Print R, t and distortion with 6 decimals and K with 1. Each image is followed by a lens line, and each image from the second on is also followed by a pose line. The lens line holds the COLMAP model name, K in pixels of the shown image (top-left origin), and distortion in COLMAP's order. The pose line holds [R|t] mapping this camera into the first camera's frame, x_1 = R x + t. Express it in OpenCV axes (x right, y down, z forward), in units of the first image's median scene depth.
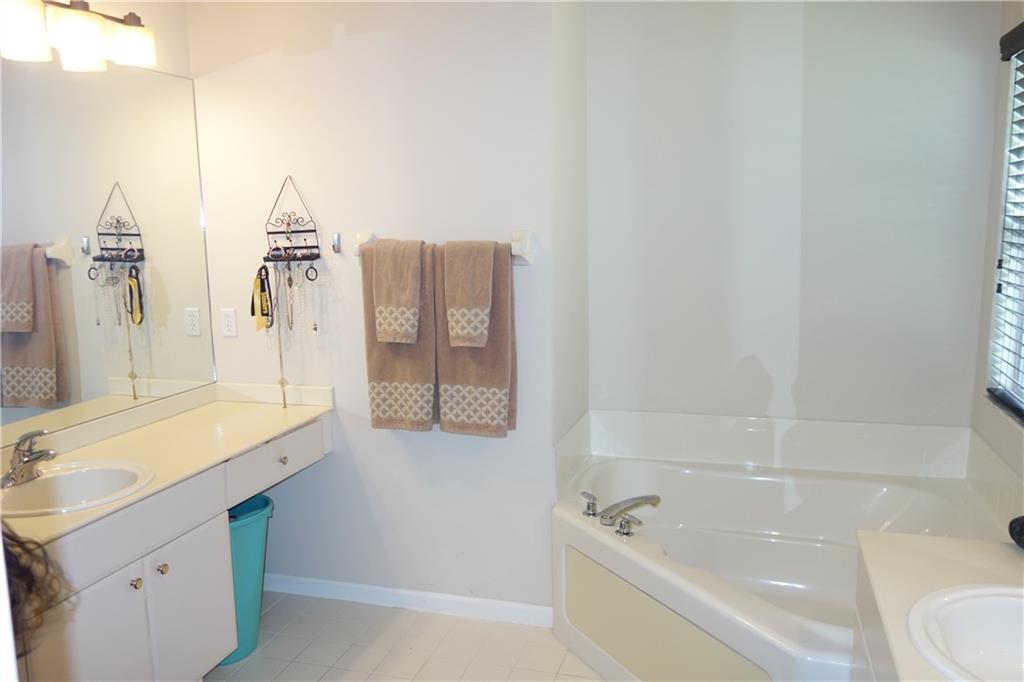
lens RADIAL K [[809.3, 0, 509.7], [0, 809.3, 342.3], [0, 0, 1]] dist [0.008910, -0.007704]
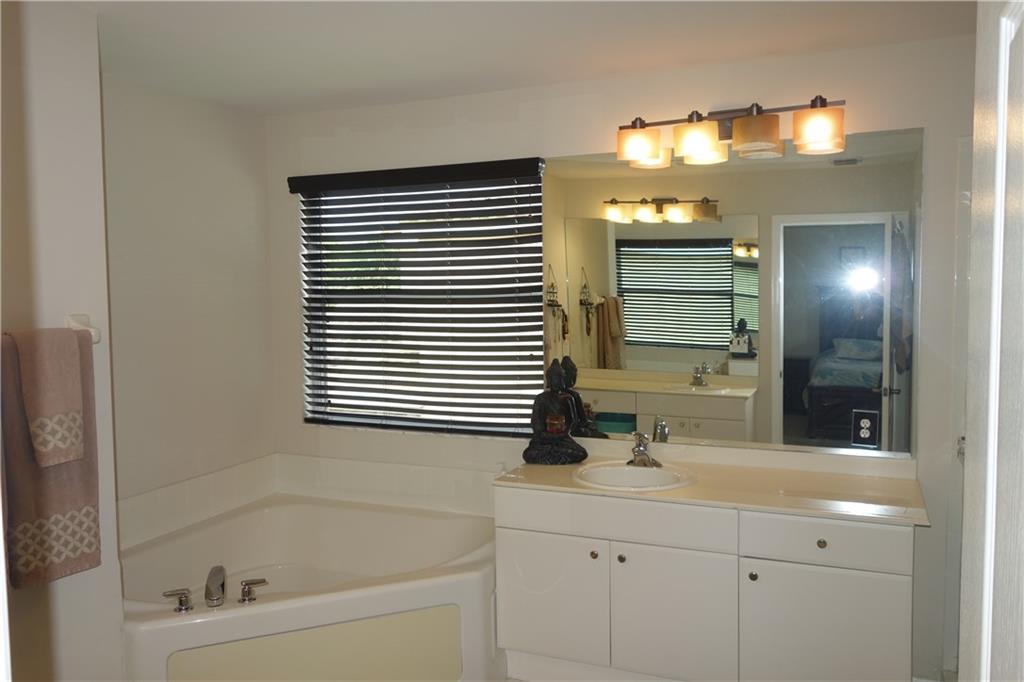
lens RADIAL K [[809.3, 0, 509.7], [0, 809.3, 342.3], [0, 0, 1]] dist [0.008910, -0.007704]
pose [[0.133601, -0.052968, 0.989619, -0.774836], [0.163958, 0.985991, 0.030639, -0.062615], [-0.977378, 0.158162, 0.140414, 0.447119]]
